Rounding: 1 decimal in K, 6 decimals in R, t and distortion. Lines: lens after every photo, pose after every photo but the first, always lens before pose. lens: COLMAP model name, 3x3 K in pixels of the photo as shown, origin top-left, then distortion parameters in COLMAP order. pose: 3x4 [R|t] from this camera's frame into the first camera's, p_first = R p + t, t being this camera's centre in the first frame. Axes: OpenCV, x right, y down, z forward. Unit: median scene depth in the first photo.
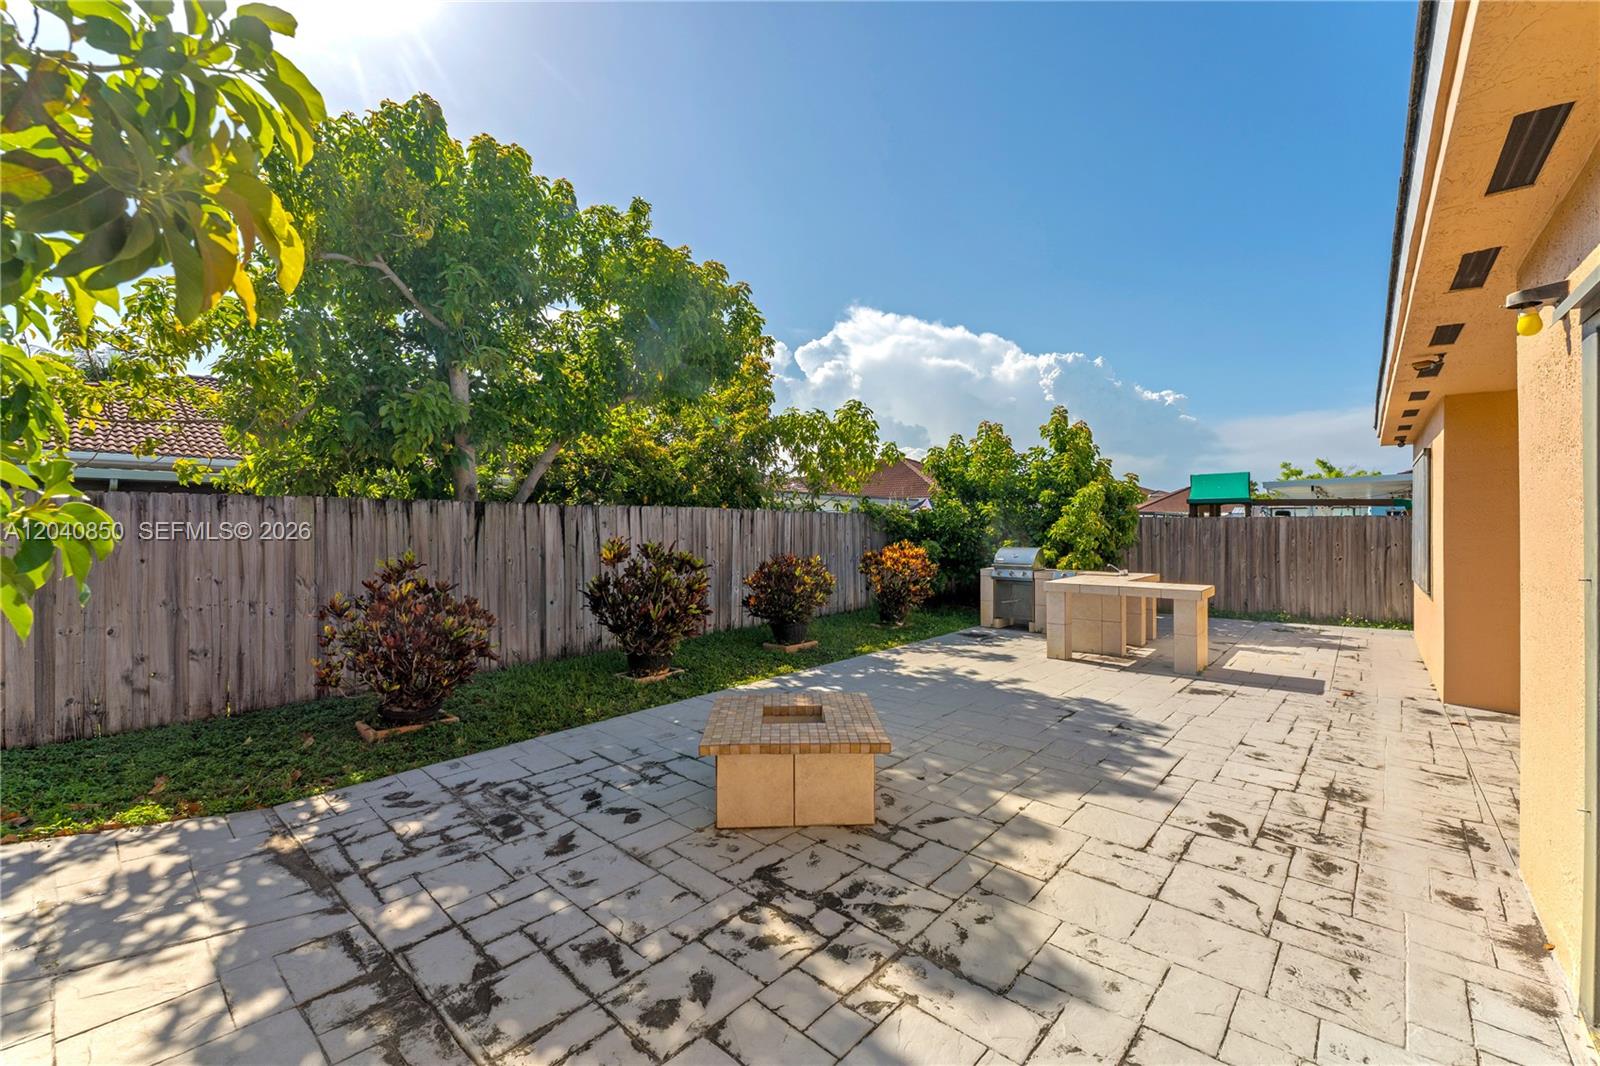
lens RADIAL K [[668.3, 0, 799.0], [0, 668.3, 549.1], [0, 0, 1]] dist [-0.000378, 0.000436]
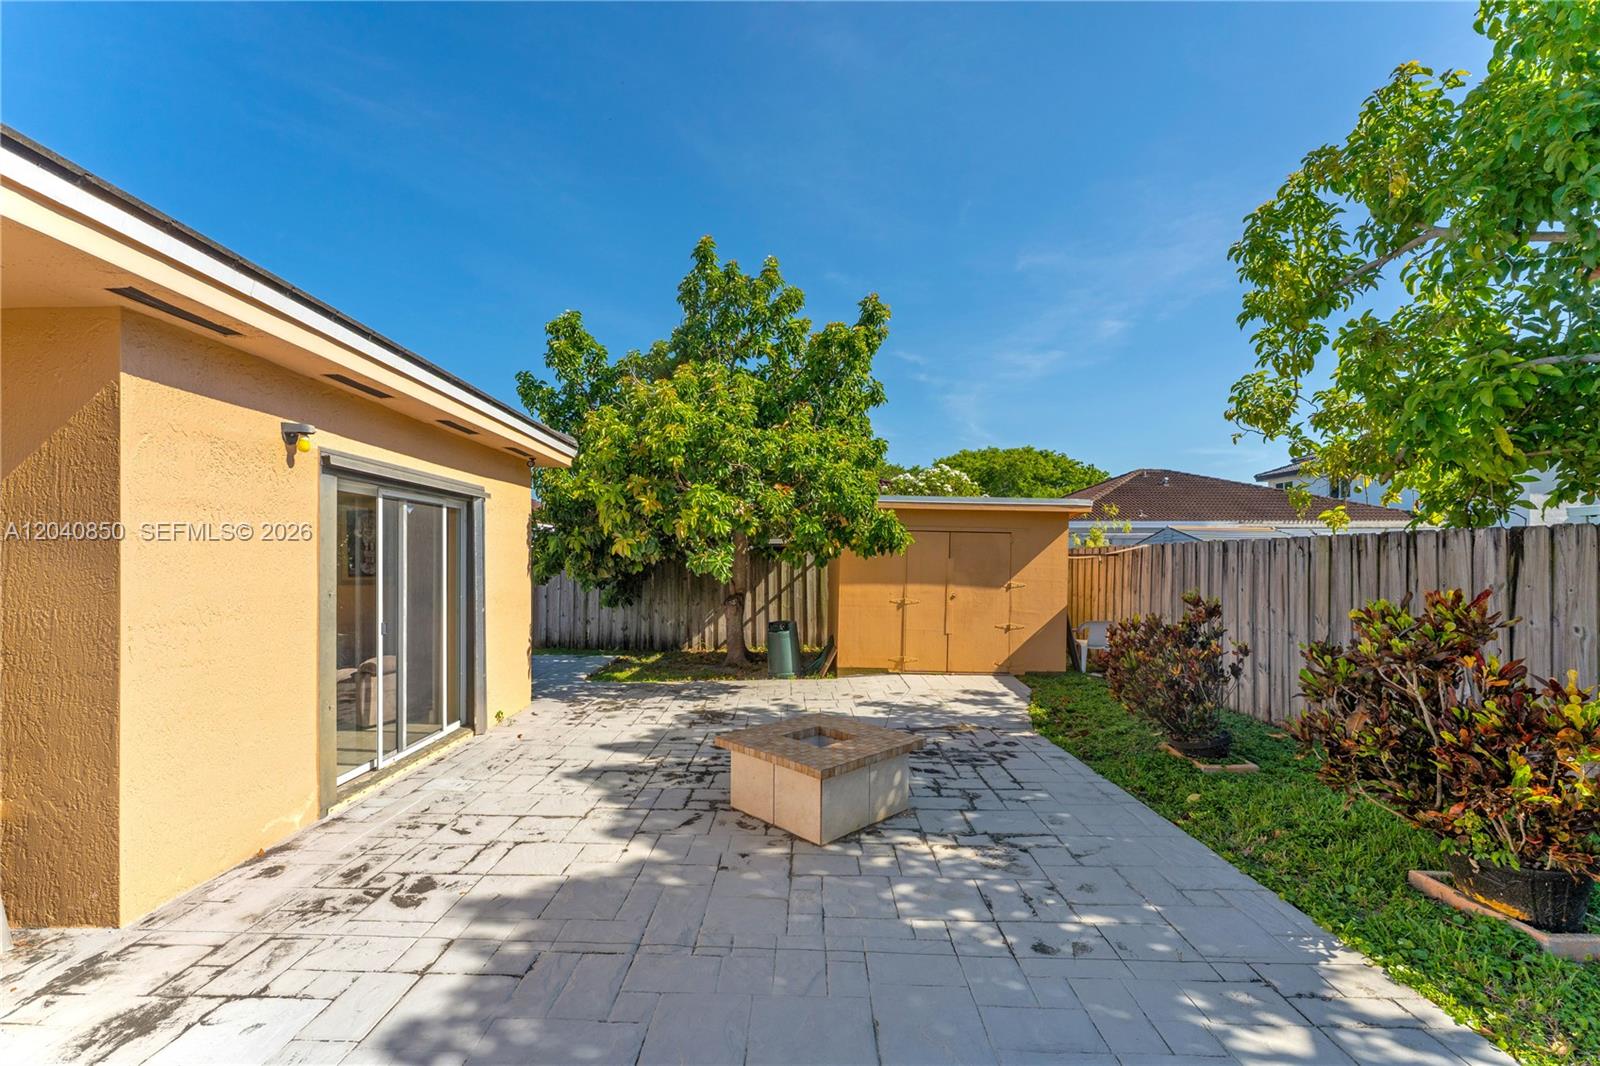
lens RADIAL K [[636.0, 0, 800.0], [0, 636.0, 555.2], [0, 0, 1]] dist [0.001020, 0.000344]
pose [[-0.745328, -0.004734, -0.666681, 0.726701], [-0.024591, 0.999490, 0.020395, -0.077330], [0.666244, 0.031595, -0.745064, 1.751620]]
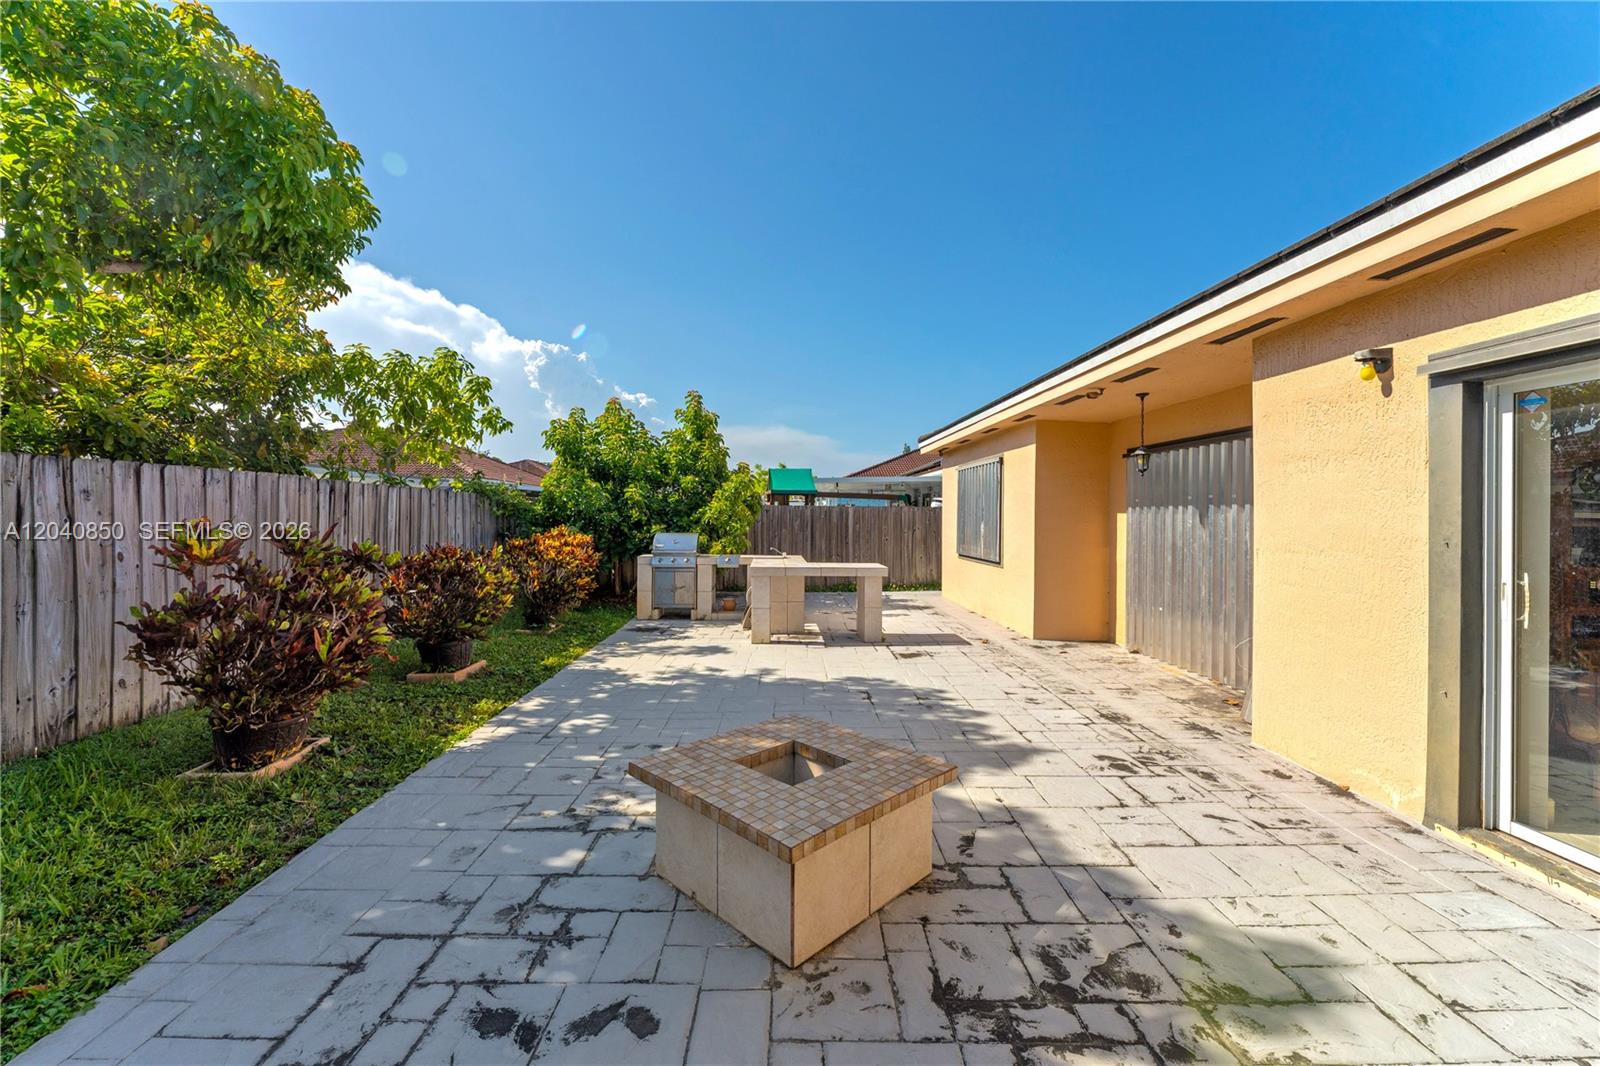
lens RADIAL K [[659.1, 0, 806.9], [0, 659.1, 537.0], [0, 0, 1]] dist [-0.001745, 0.000177]
pose [[0.721478, -0.013046, 0.692314, -0.481453], [0.013285, 0.999899, 0.004998, 0.002022], [-0.692310, 0.005591, 0.721579, 0.473051]]
